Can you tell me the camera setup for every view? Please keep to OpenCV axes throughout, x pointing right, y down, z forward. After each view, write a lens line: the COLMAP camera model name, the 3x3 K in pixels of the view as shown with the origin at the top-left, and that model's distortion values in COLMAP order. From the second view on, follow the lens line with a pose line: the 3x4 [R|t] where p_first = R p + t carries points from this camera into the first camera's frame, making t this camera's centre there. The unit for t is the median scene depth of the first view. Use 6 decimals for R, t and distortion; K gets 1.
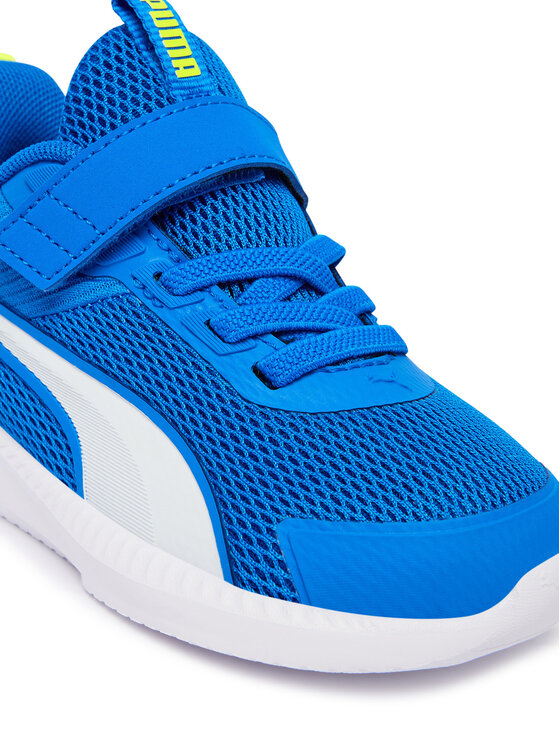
lens RADIAL K [[1255.3, 0, 279.3], [0, 1255.3, 370.2], [0, 0, 1]] dist [-0.035642, 0.000000]
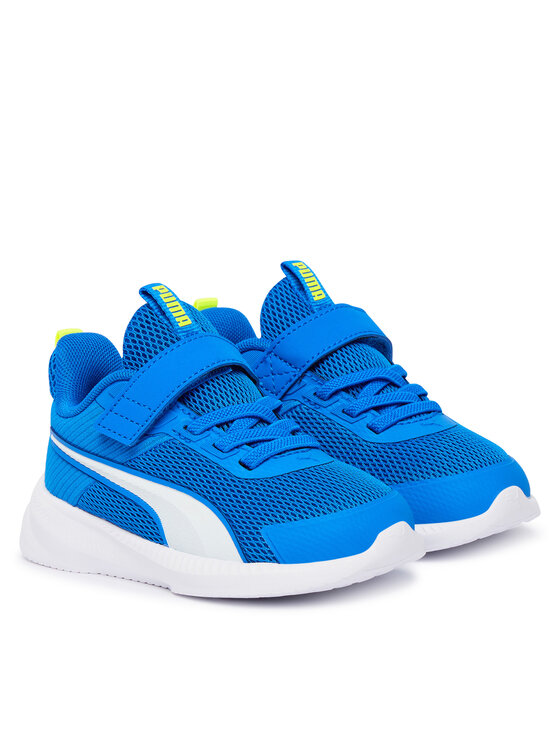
lens RADIAL K [[2569.2, 0, 287.4], [0, 2569.2, 375.8], [0, 0, 1]] dist [-2.362488, 0.000000]
pose [[0.986225, -0.163152, -0.027232, 0.182534], [0.156393, 0.973359, -0.167672, 0.542052], [0.053863, 0.161103, 0.985467, -2.948576]]
